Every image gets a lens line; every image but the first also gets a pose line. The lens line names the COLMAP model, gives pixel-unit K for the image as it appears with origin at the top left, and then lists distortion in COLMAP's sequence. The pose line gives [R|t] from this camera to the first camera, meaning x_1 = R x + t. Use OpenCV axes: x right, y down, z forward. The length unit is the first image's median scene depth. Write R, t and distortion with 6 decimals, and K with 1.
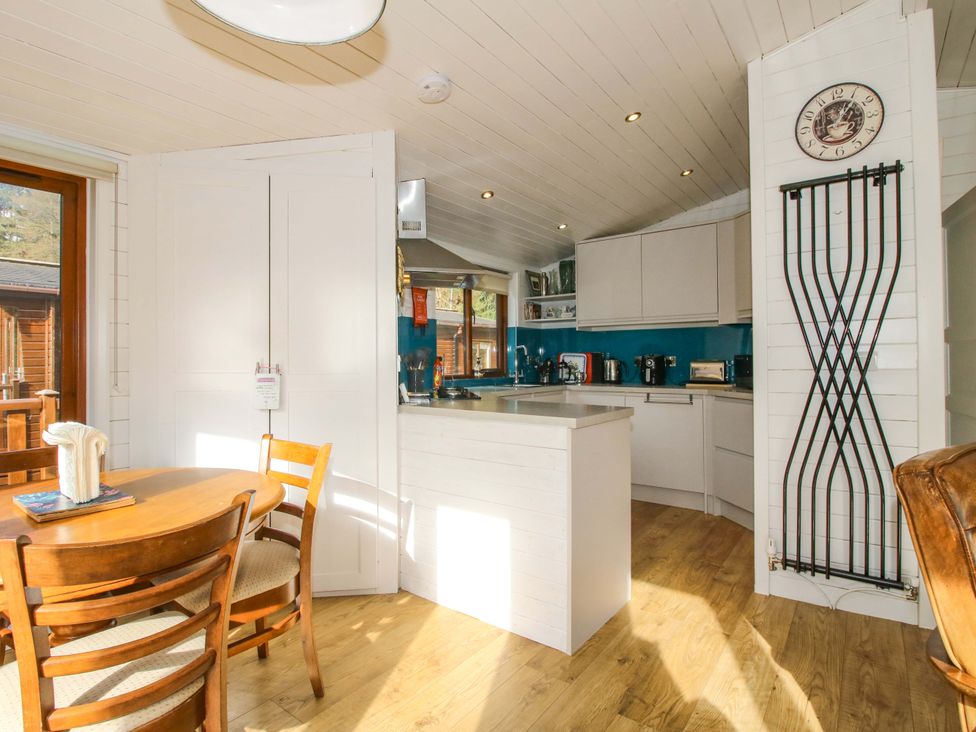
lens RADIAL K [[511.3, 0, 486.7], [0, 511.3, 363.7], [0, 0, 1]] dist [0.002933, -0.013230]
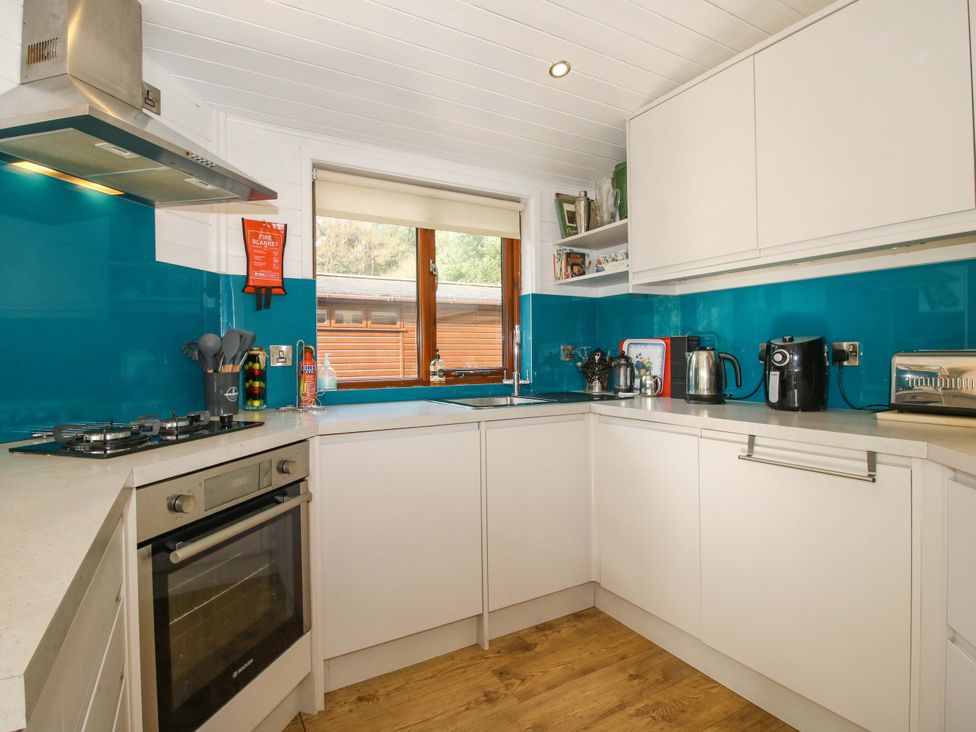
lens RADIAL K [[511.3, 0, 489.0], [0, 511.3, 359.7], [0, 0, 1]] dist [0.002933, -0.013230]
pose [[0.921747, -0.001477, -0.387790, 0.335921], [0.004759, 0.999961, 0.007504, -0.004910], [0.387764, -0.008762, 0.921717, 0.668328]]
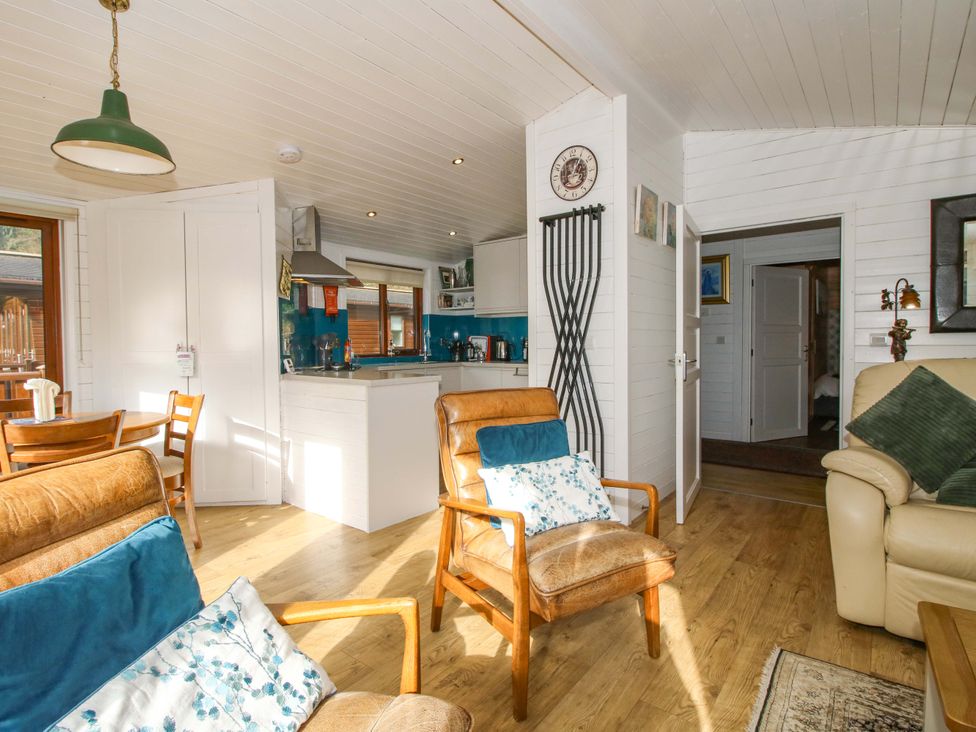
lens RADIAL K [[511.3, 0, 486.1], [0, 511.3, 365.3], [0, 0, 1]] dist [0.002933, -0.013230]
pose [[0.999641, -0.000718, -0.026778, 0.325437], [0.001783, 0.999206, 0.039794, 0.001161], [0.026729, -0.039828, 0.998849, -0.299910]]
